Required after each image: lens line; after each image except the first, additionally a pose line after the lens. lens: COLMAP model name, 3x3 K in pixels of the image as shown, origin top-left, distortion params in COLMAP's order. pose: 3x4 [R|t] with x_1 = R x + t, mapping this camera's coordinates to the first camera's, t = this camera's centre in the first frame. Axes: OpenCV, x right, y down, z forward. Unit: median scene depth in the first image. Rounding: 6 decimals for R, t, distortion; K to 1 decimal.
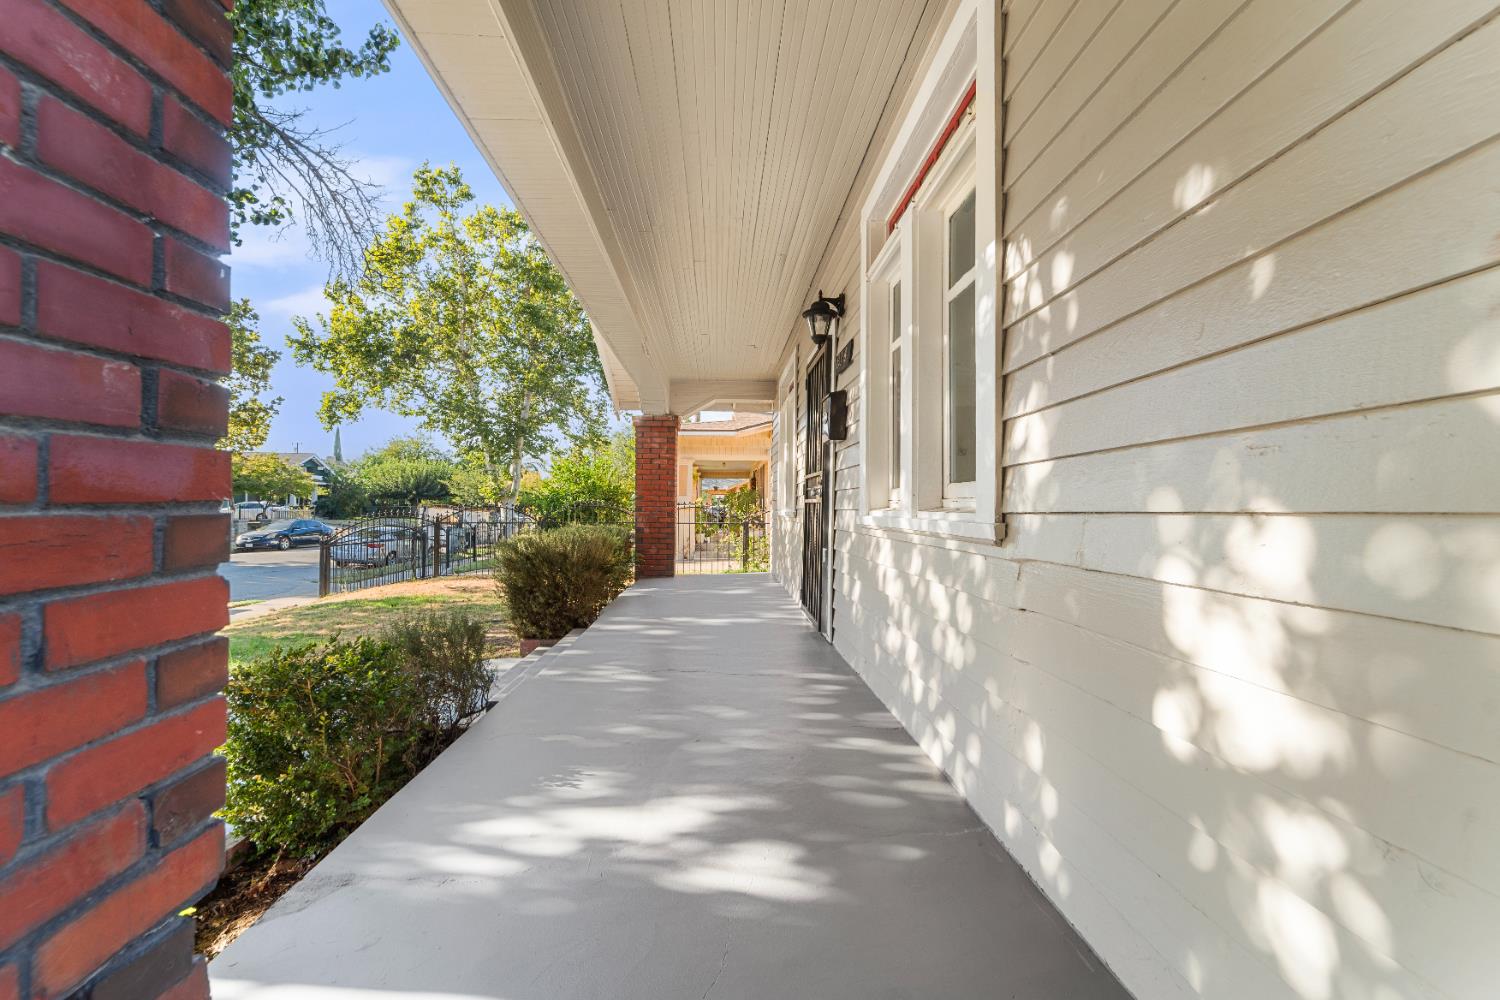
lens RADIAL K [[598.6, 0, 758.0], [0, 598.6, 498.9], [0, 0, 1]] dist [0.000013, -0.000229]
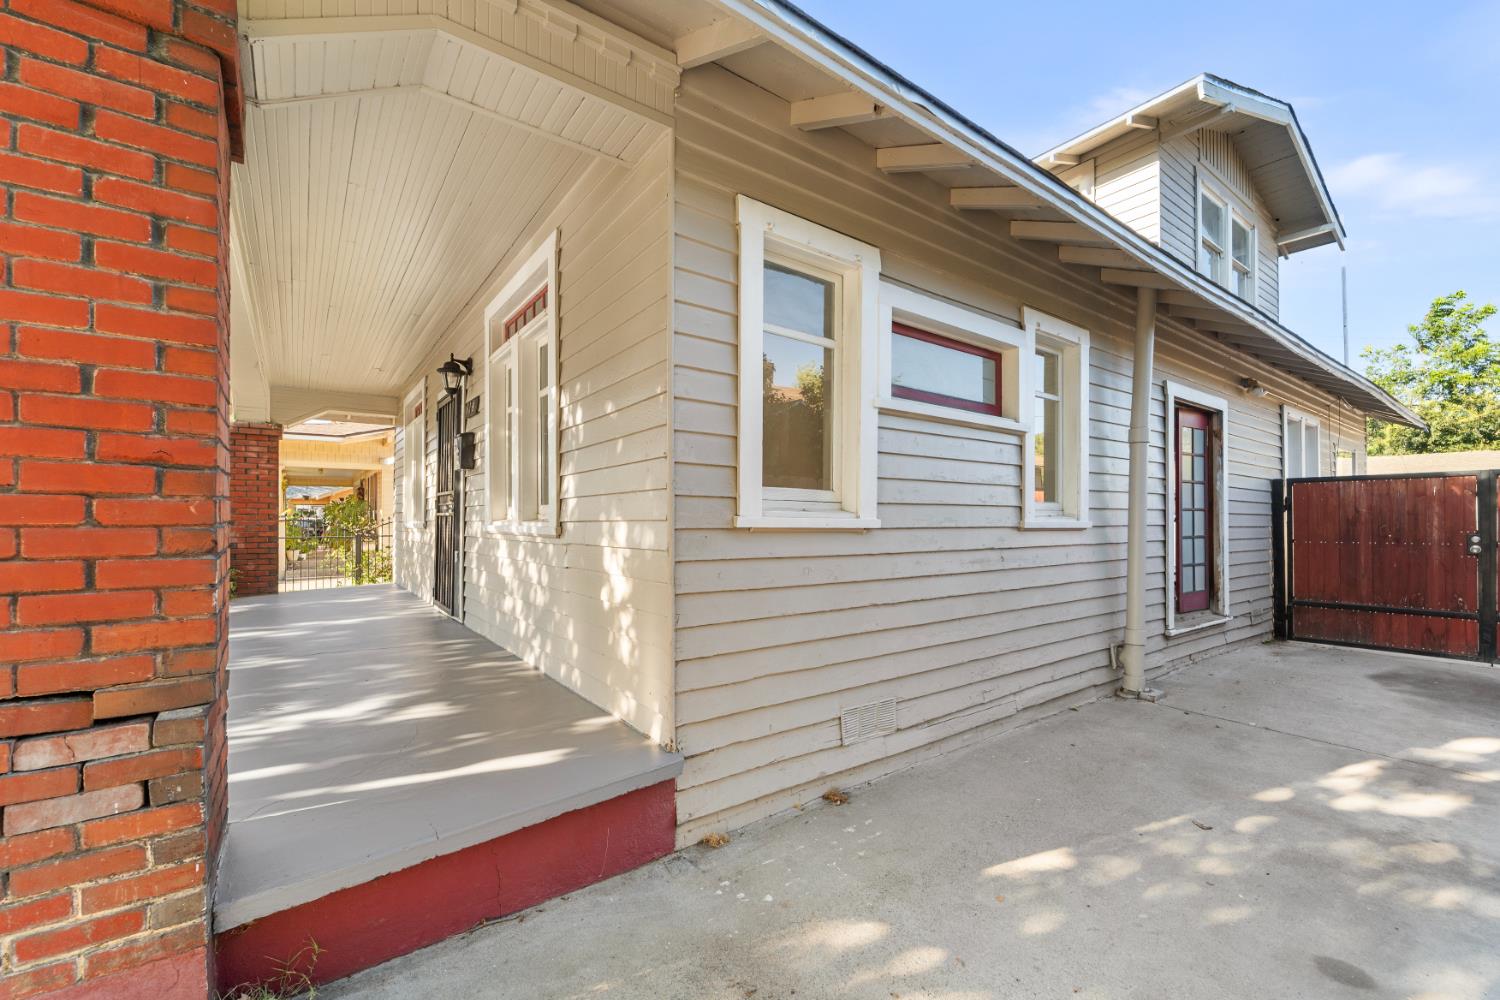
lens RADIAL K [[607.4, 0, 748.2], [0, 607.4, 515.6], [0, 0, 1]] dist [-0.001648, -0.001040]
pose [[0.840428, -0.006678, 0.541882, -0.094529], [0.000714, 0.999937, 0.011216, -0.011784], [-0.541923, -0.009039, 0.840380, -0.606597]]
